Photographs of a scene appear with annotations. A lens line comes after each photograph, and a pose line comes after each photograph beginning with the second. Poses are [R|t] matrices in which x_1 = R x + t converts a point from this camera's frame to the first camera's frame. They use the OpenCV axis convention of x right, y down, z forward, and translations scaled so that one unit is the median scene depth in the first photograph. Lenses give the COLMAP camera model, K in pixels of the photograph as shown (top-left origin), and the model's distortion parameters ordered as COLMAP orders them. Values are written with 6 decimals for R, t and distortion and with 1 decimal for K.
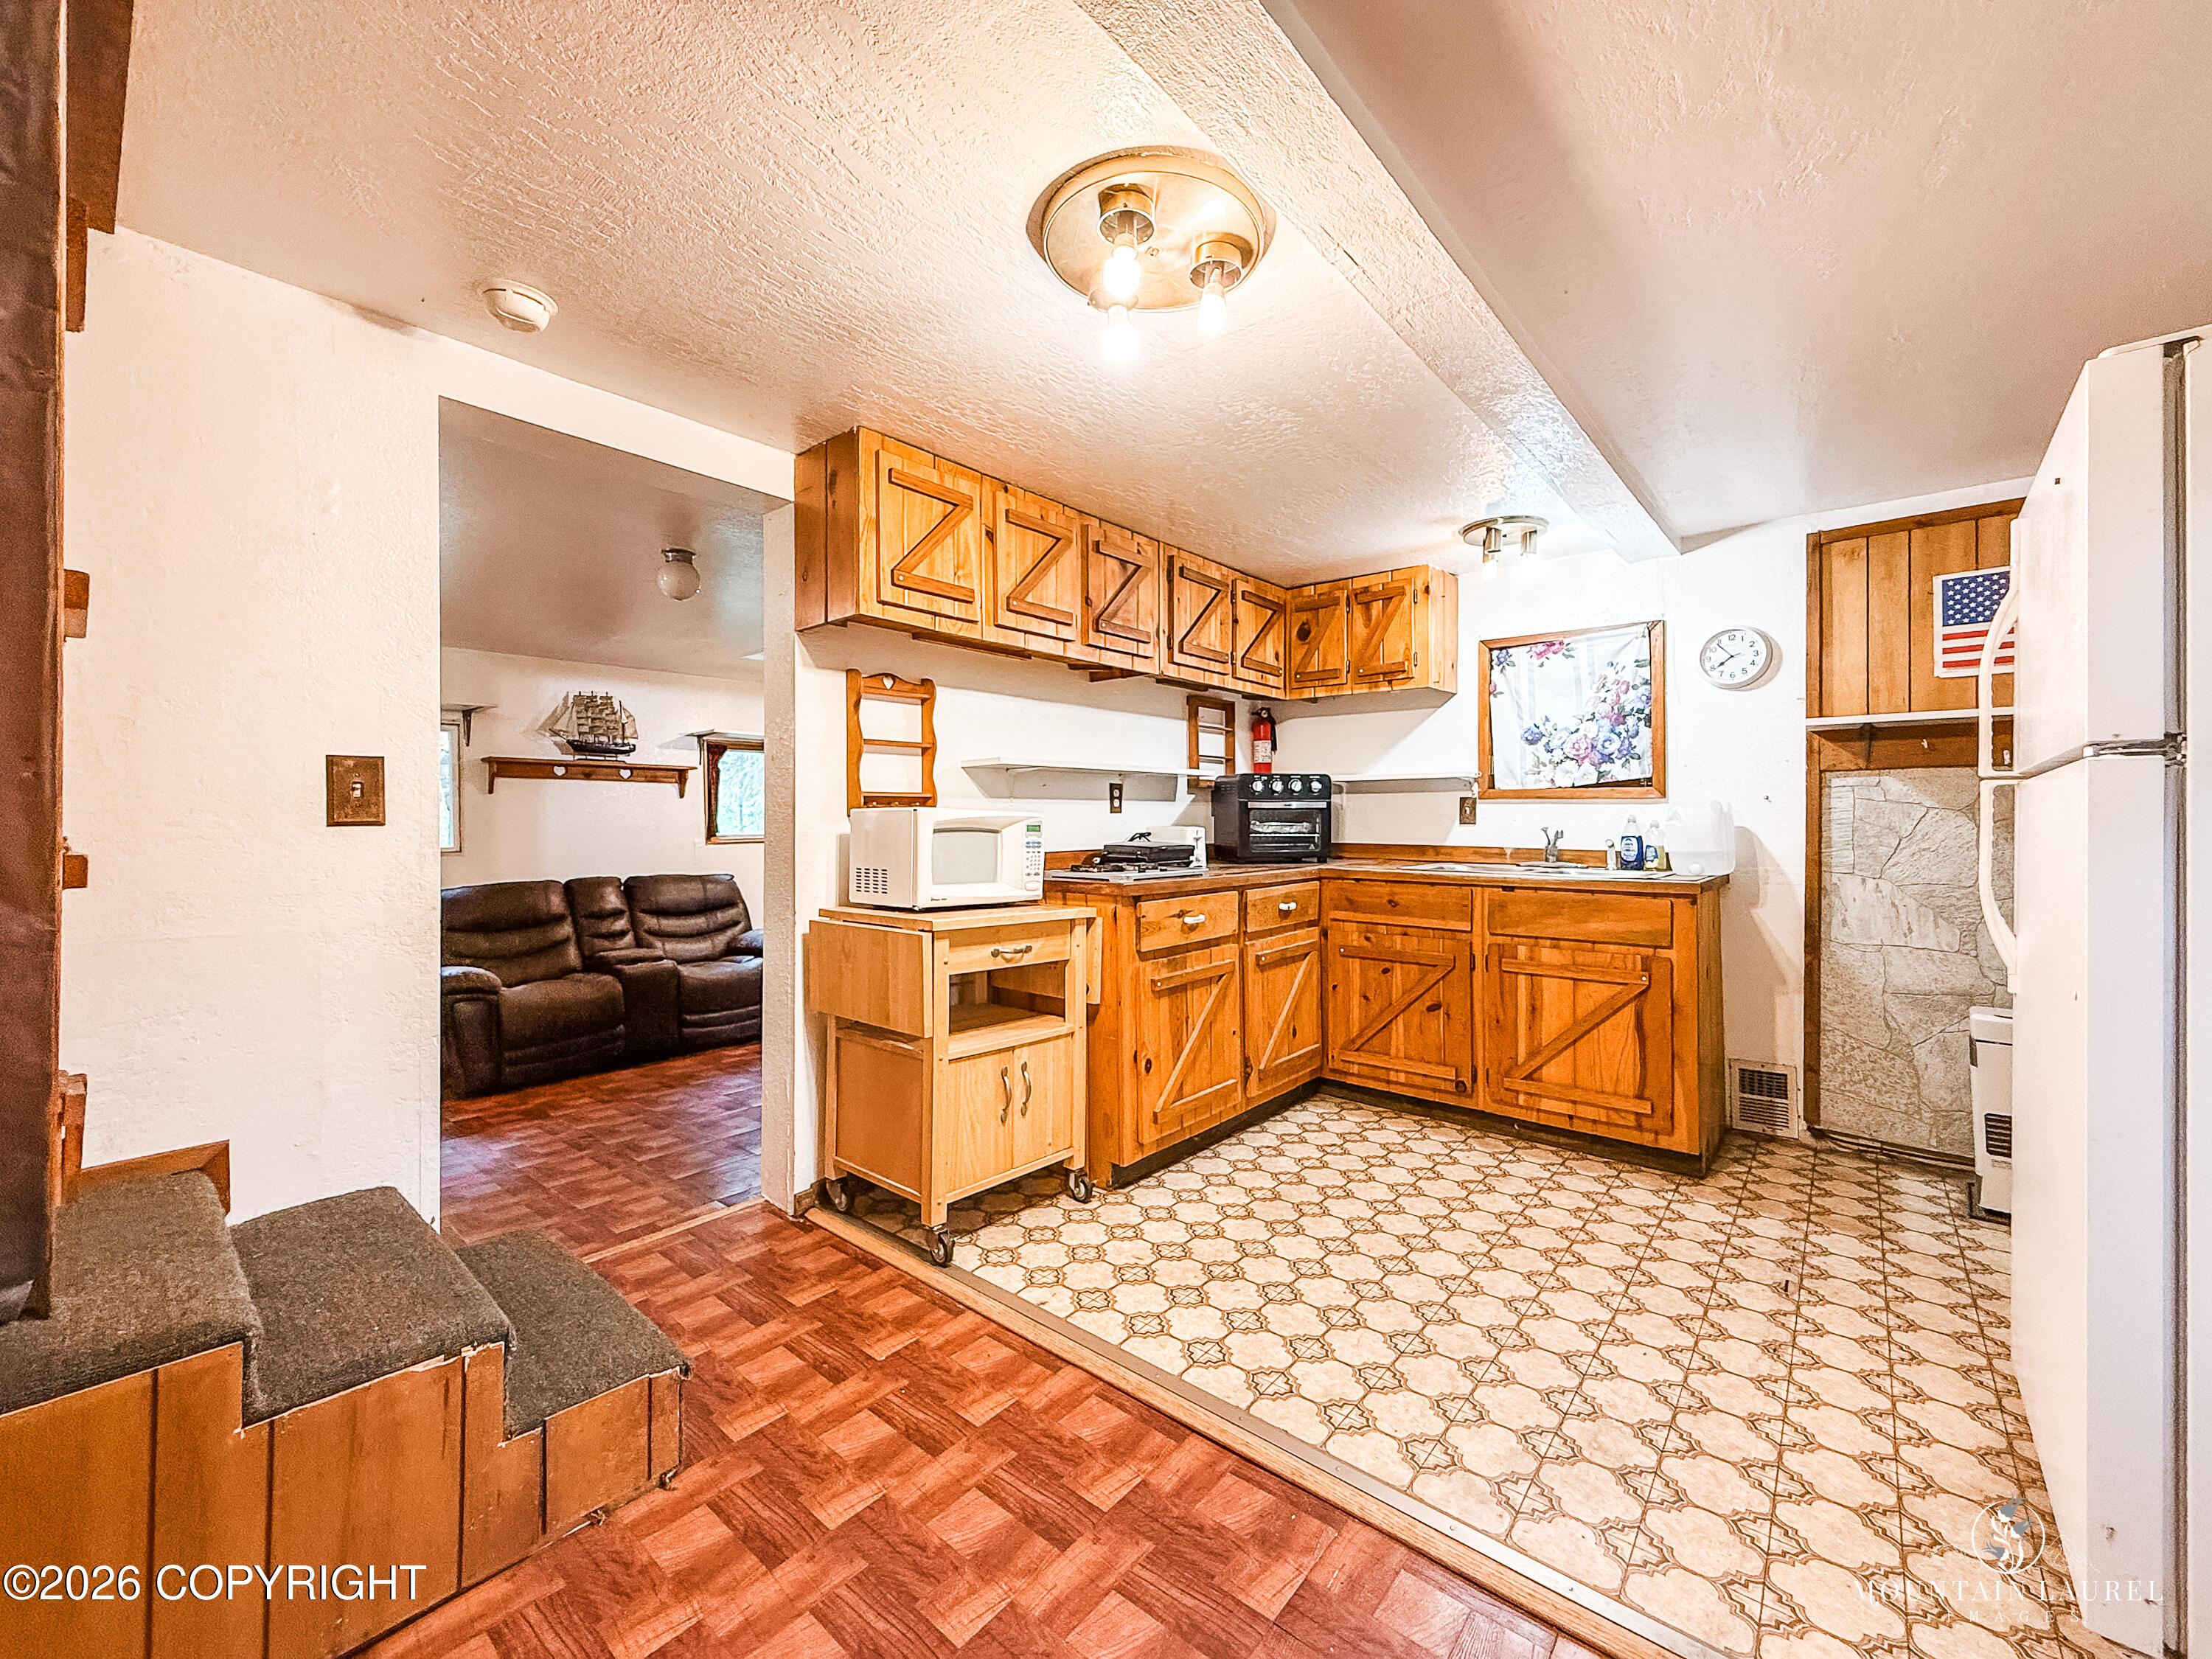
lens RADIAL K [[884.2, 0, 1109.5], [0, 884.2, 818.8], [0, 0, 1]] dist [-0.001353, -0.000396]
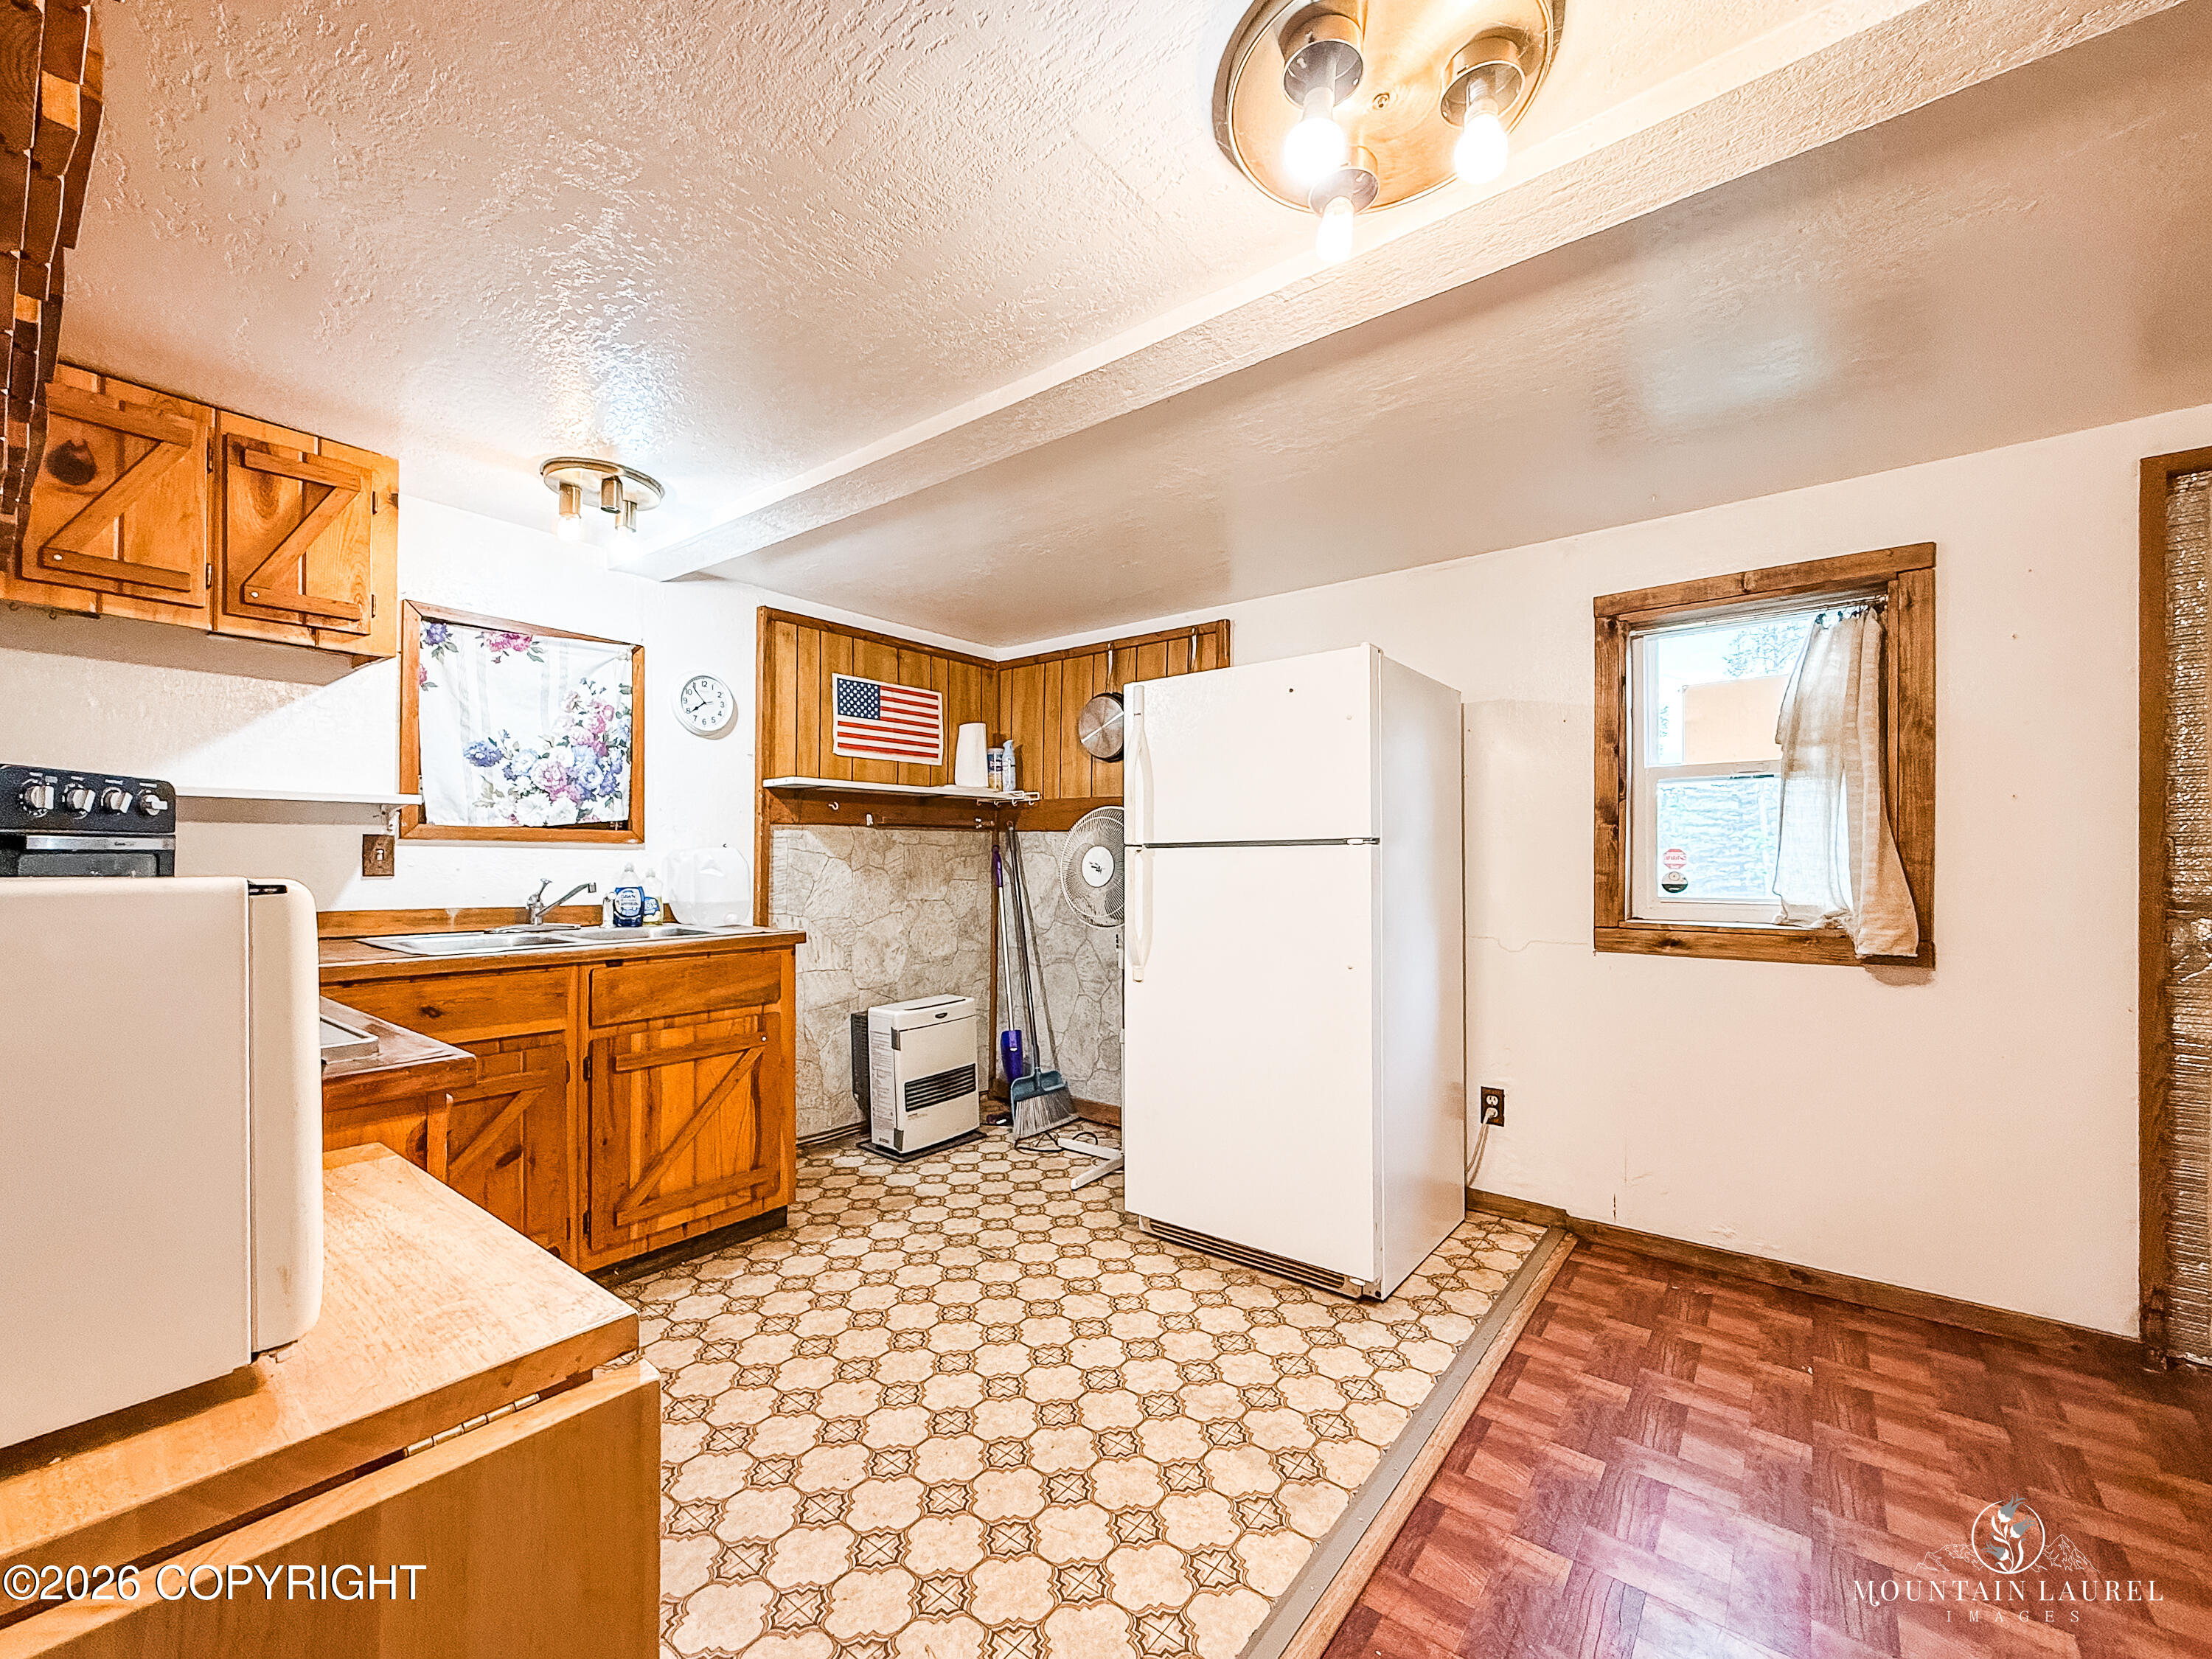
lens RADIAL K [[892.2, 0, 1104.1], [0, 892.2, 855.5], [0, 0, 1]] dist [-0.001131, -0.000018]
pose [[-0.023988, 0.002390, 0.999709, -0.329893], [-0.004790, 0.999985, -0.002505, -0.012825], [-0.999701, -0.004849, -0.023976, 0.614814]]
